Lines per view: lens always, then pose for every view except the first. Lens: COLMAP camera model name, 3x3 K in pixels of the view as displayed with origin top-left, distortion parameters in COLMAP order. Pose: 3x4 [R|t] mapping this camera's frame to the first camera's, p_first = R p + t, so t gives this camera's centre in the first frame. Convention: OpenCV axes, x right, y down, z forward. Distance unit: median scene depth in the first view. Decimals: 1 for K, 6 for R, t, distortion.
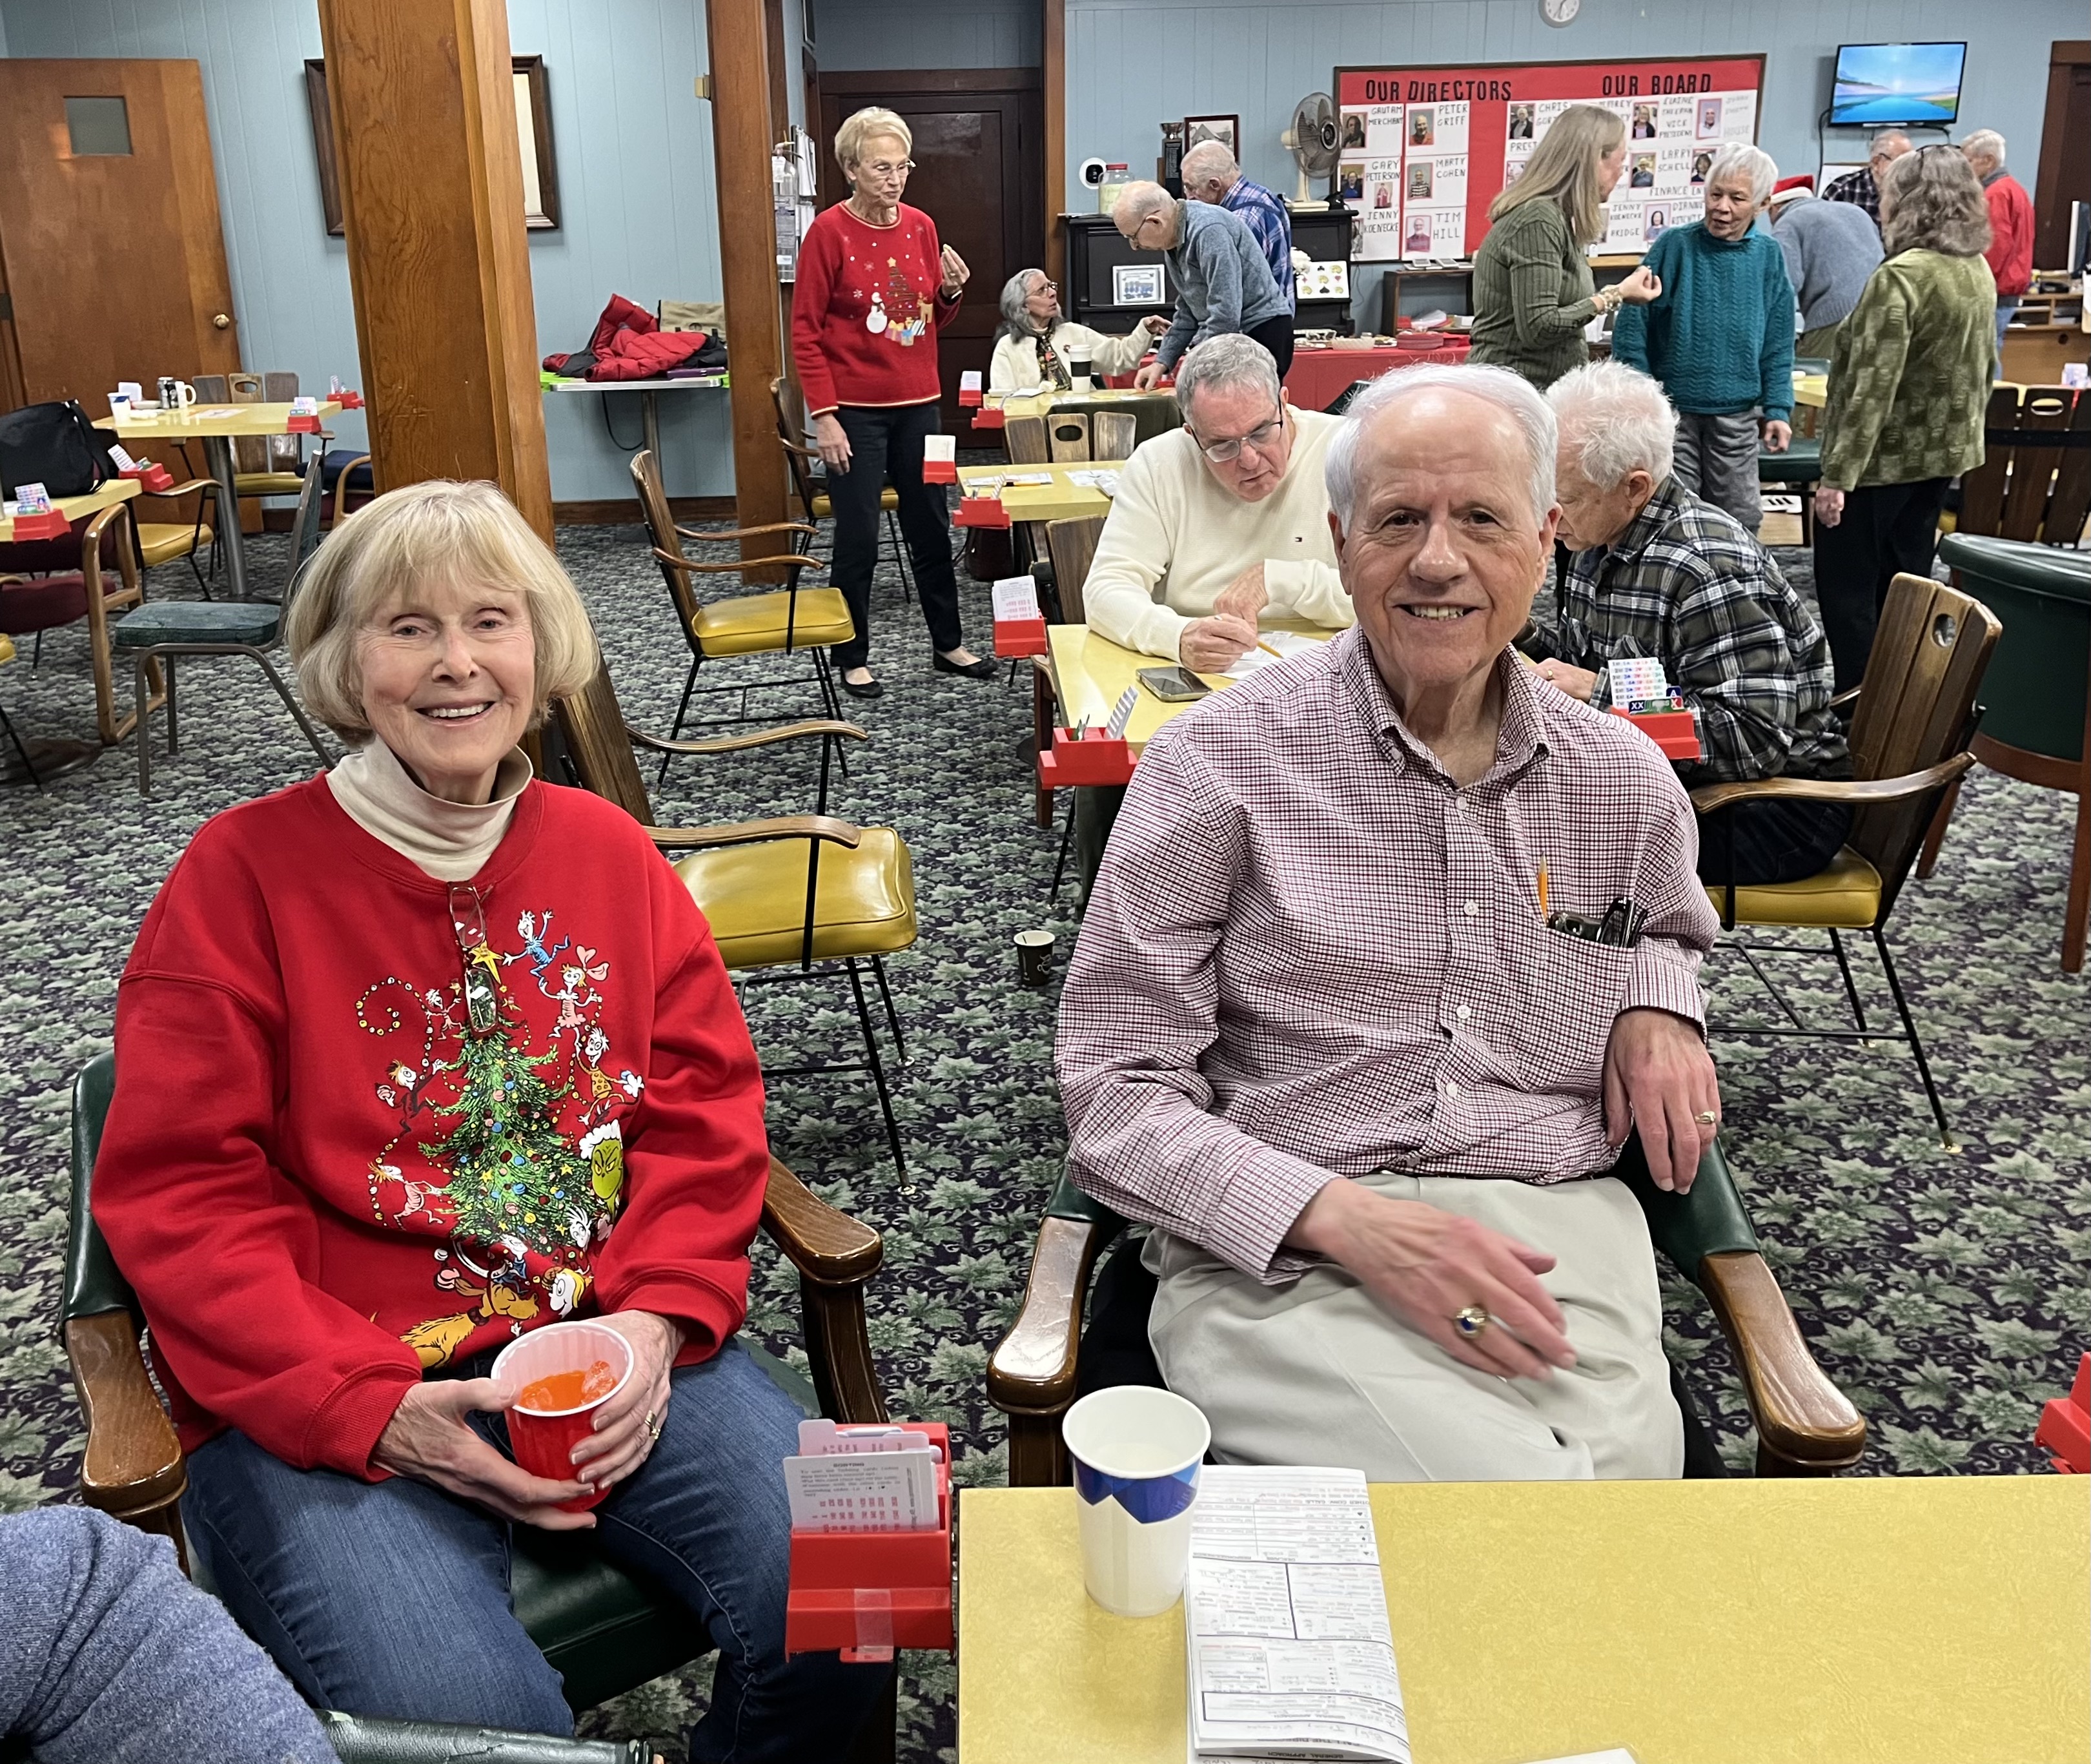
lens RADIAL K [[2431.1, 0, 1050.8], [0, 2431.1, 886.6], [0, 0, 1]] dist [0.023590, 0.000000]
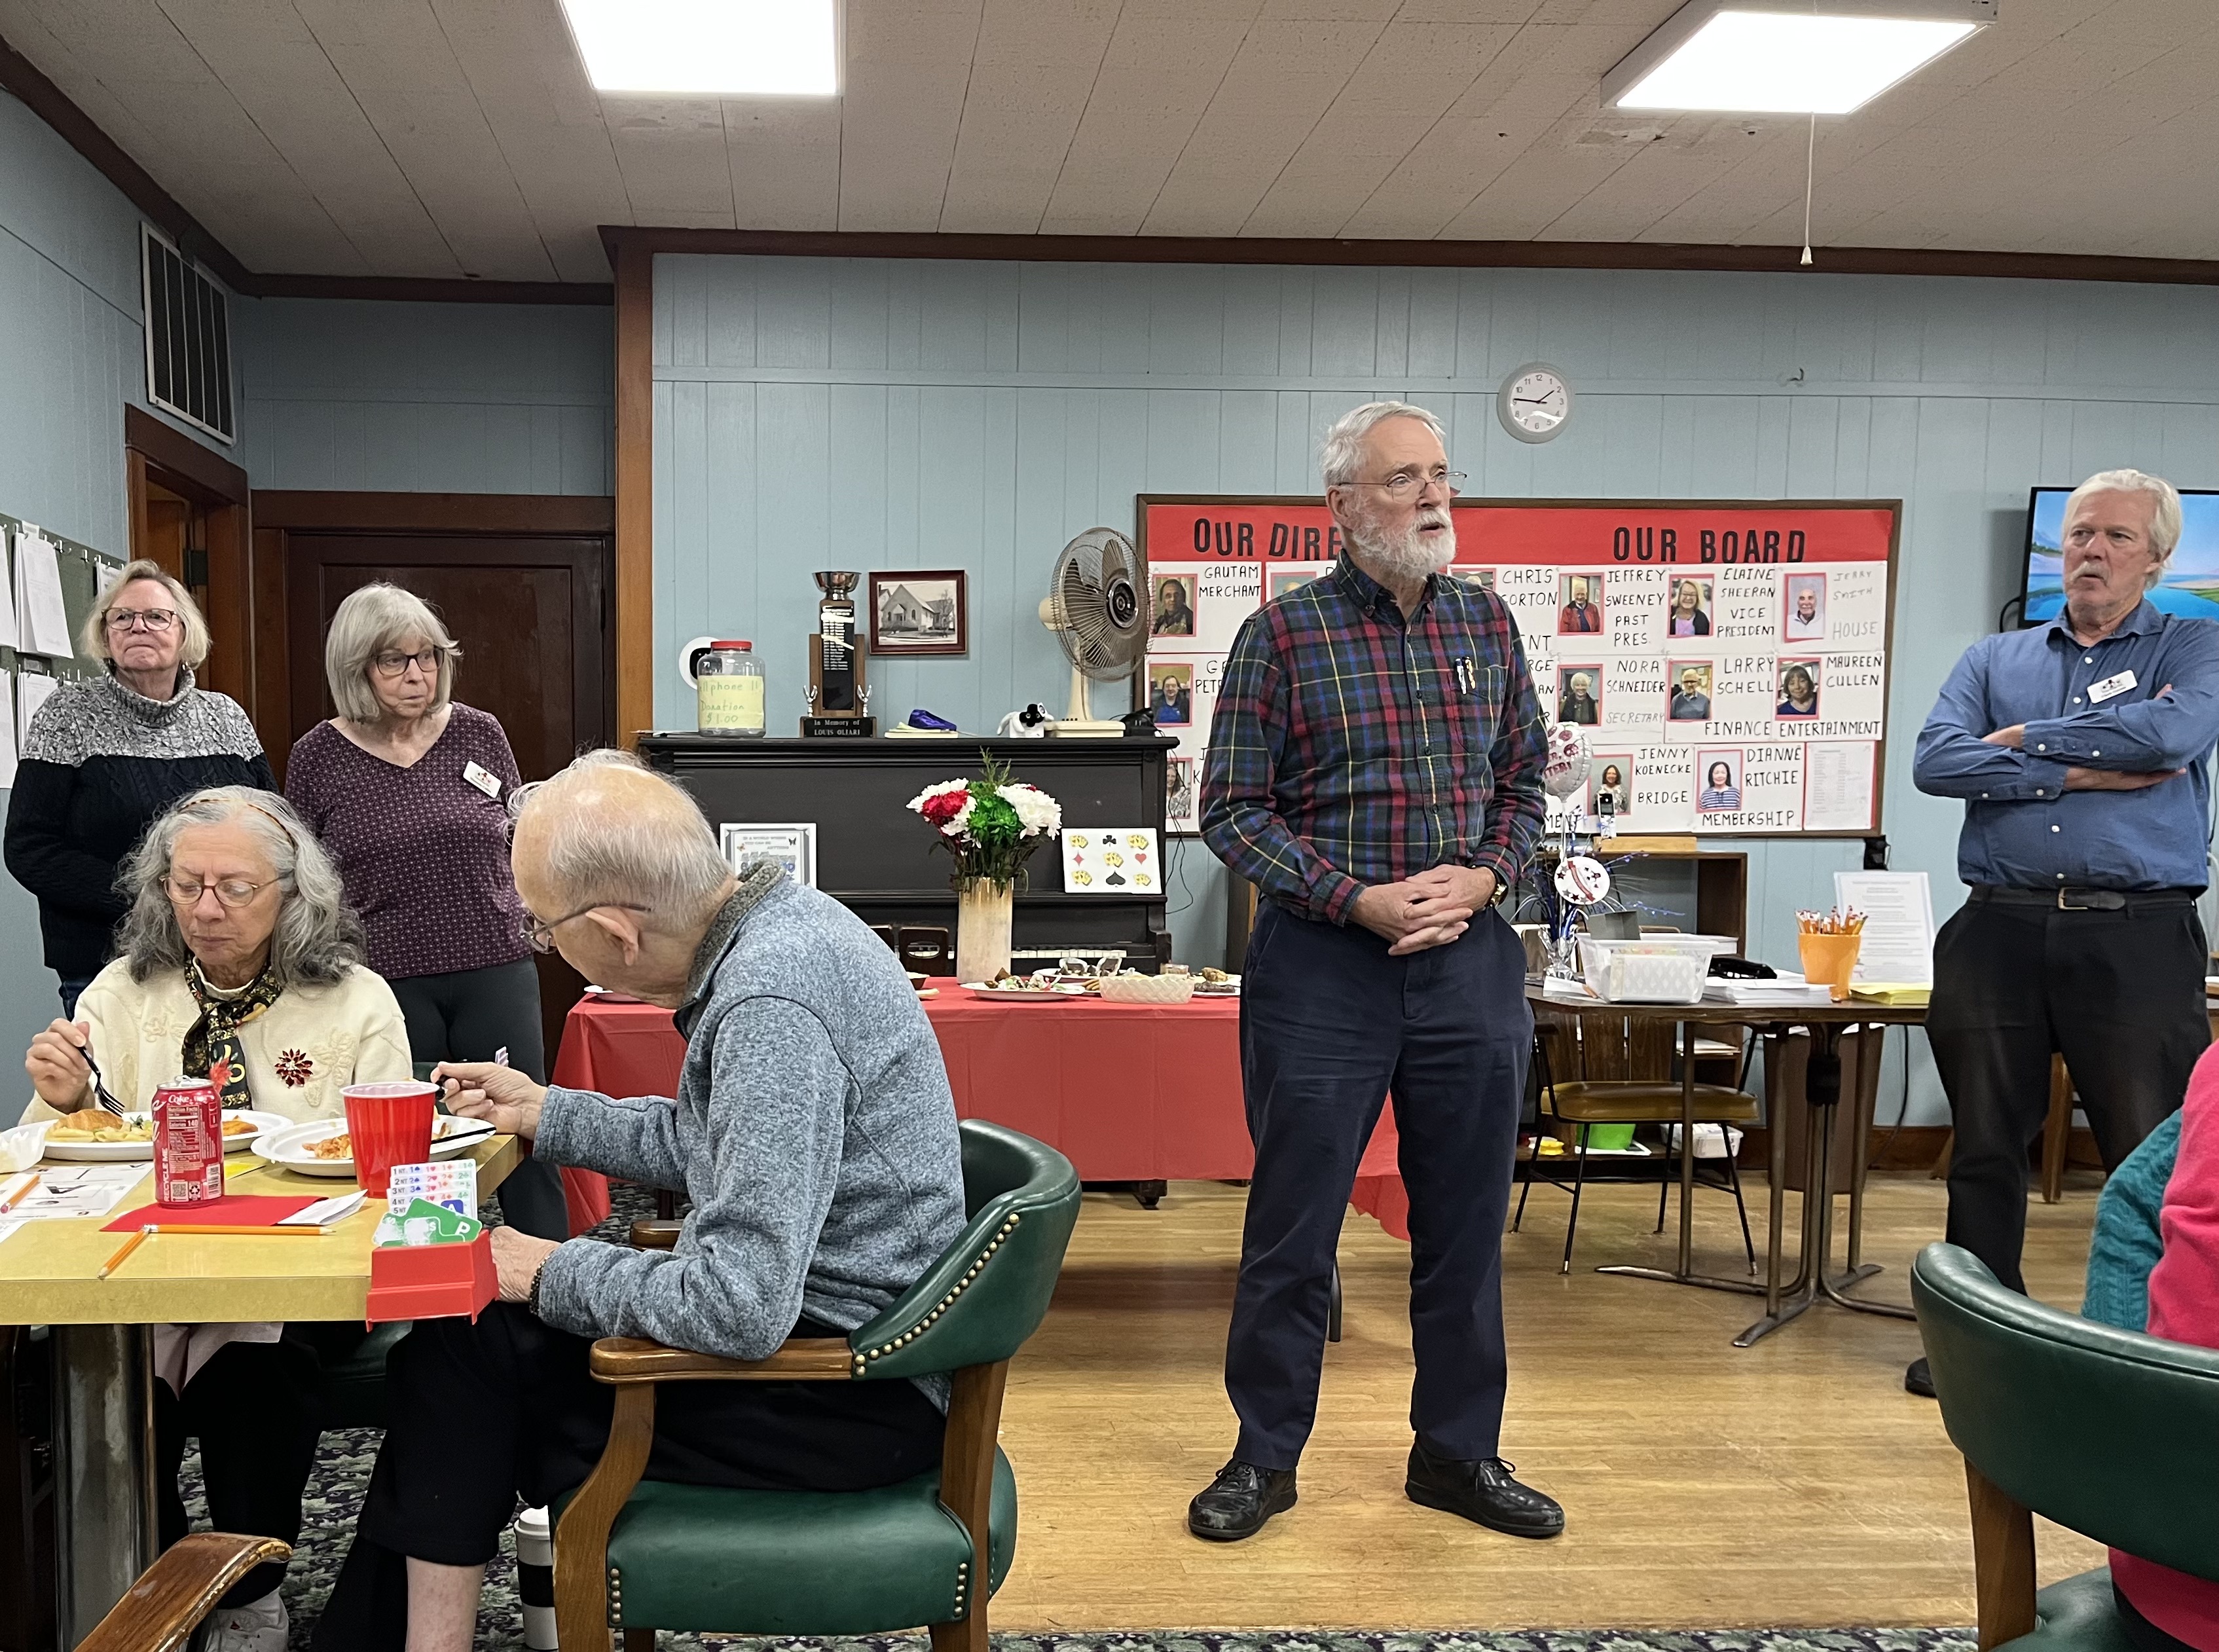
lens RADIAL K [[1670.3, 0, 1105.9], [0, 1670.3, 833.2], [0, 0, 1]] dist [0.047865, 0.000747]
pose [[0.999239, 0.030112, 0.024803, 0.101111], [-0.022085, 0.960728, -0.276612, -0.153852], [-0.032159, 0.275854, 0.960661, 0.647648]]
